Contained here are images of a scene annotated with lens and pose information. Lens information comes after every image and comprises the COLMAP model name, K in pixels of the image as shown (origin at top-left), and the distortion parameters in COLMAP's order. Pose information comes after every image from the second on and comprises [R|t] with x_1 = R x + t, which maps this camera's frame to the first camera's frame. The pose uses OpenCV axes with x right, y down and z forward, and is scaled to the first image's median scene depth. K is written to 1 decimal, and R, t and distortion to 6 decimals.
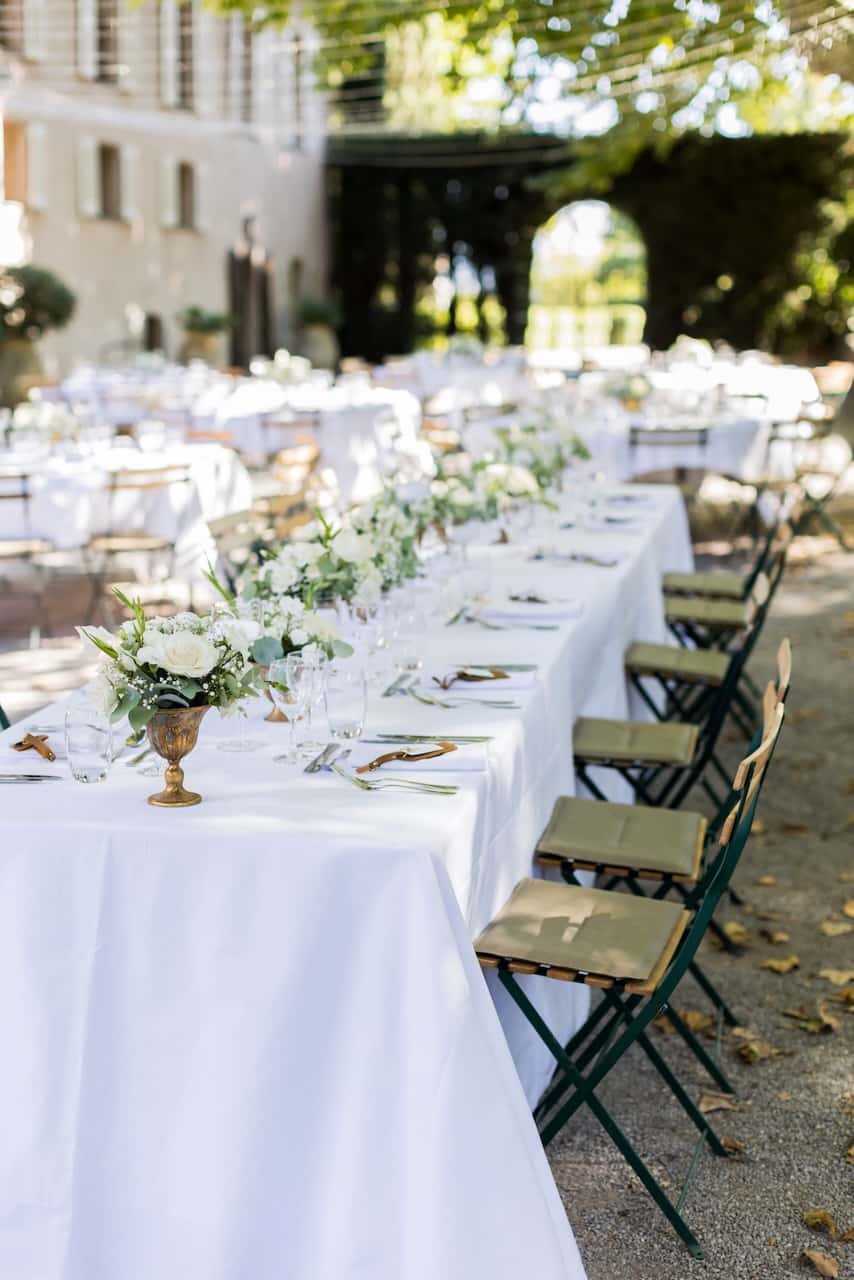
lens RADIAL K [[1854.9, 0, 427.0], [0, 1854.9, 640.0], [0, 0, 1]] dist [0.093632, -0.051332]
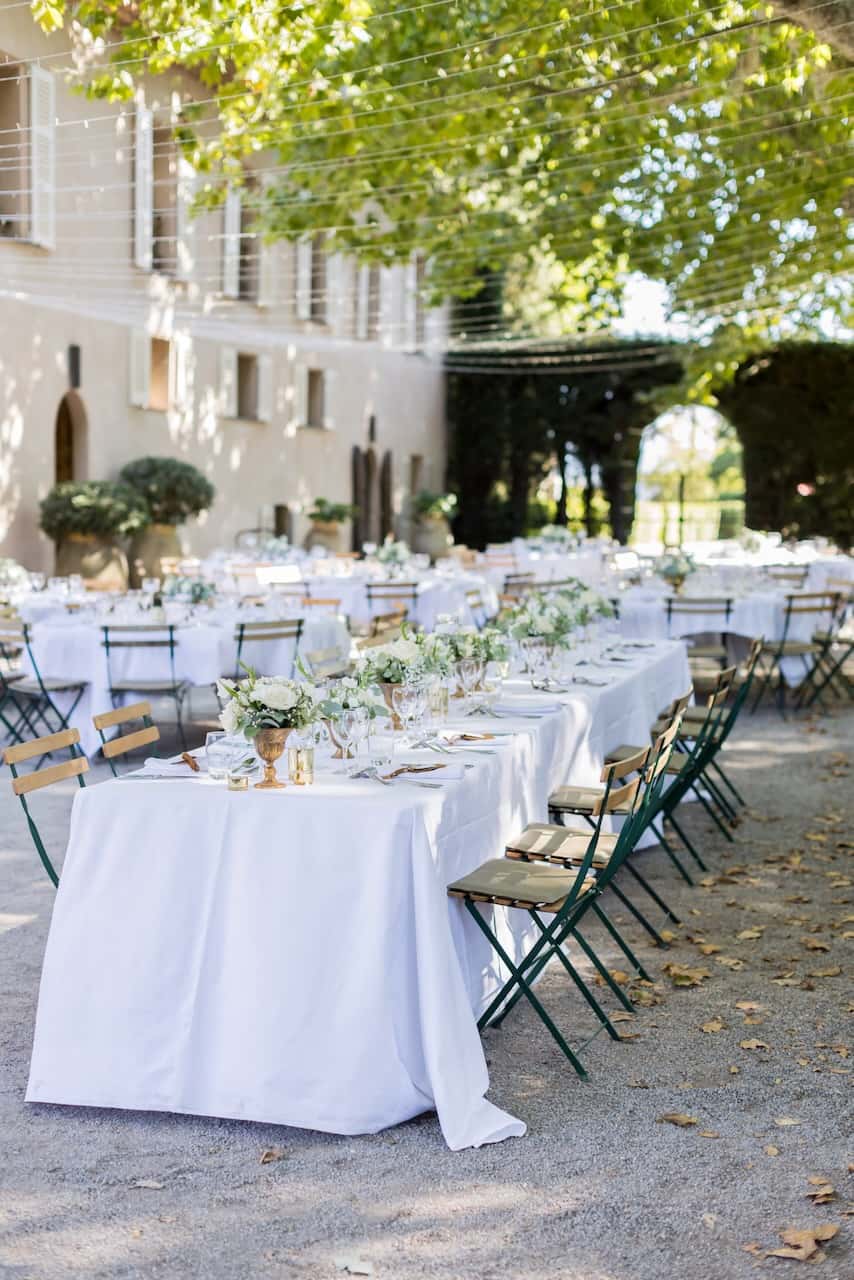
lens RADIAL K [[1854.9, 0, 427.0], [0, 1854.9, 640.0], [0, 0, 1]] dist [0.093632, -0.051332]
pose [[0.997659, 0.012104, -0.067307, 0.068347], [-0.018865, 0.994733, -0.100744, 0.071086], [0.065733, 0.101778, 0.992633, -0.389364]]
